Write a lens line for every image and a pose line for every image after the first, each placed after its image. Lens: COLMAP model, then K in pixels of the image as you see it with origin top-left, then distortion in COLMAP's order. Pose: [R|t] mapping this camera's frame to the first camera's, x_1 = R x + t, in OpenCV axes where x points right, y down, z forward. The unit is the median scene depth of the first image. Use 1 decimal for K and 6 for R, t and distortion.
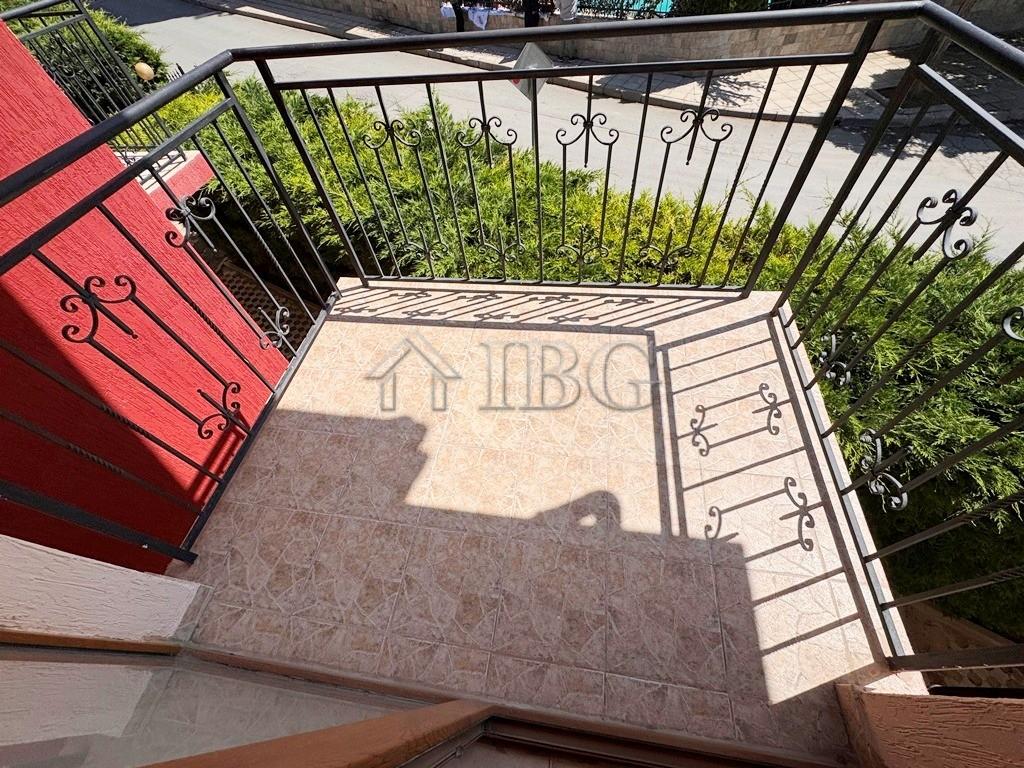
lens RADIAL K [[408.6, 0, 512.0], [0, 408.6, 384.0], [0, 0, 1]] dist [-0.003045, 0.000042]
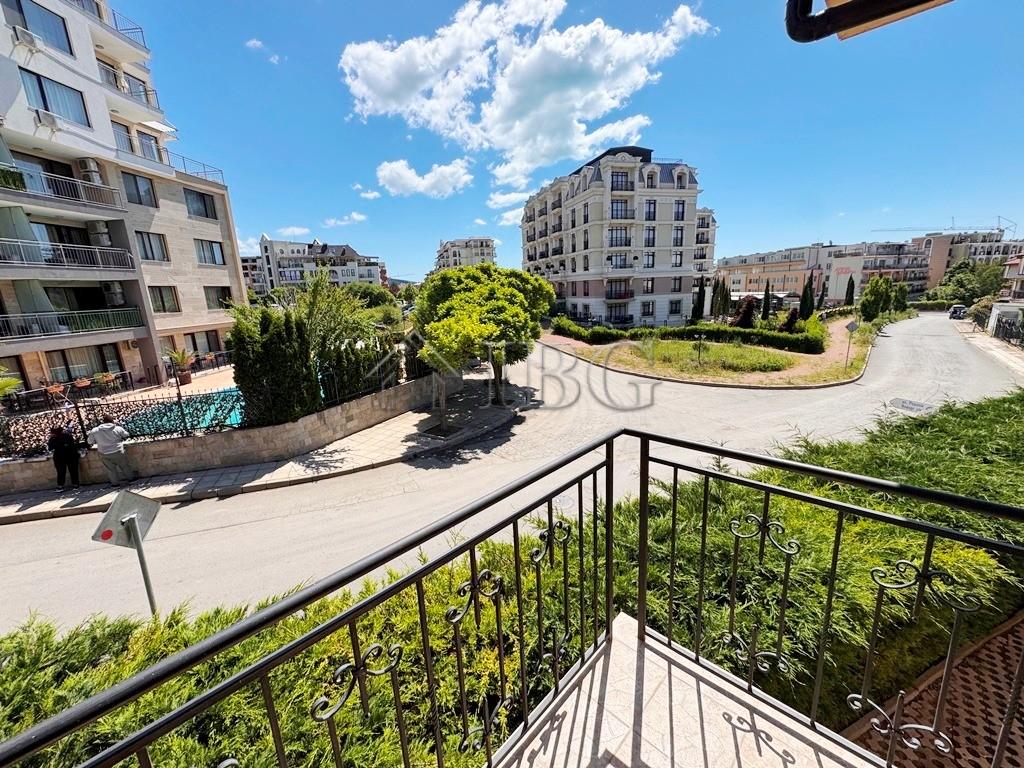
lens RADIAL K [[408.6, 0, 512.0], [0, 408.6, 384.0], [0, 0, 1]] dist [-0.003045, 0.000042]
pose [[0.589689, -0.120933, 0.798525, -0.056681], [0.647009, 0.662494, -0.377466, -0.077431], [-0.483370, 0.739240, 0.468910, 0.035255]]
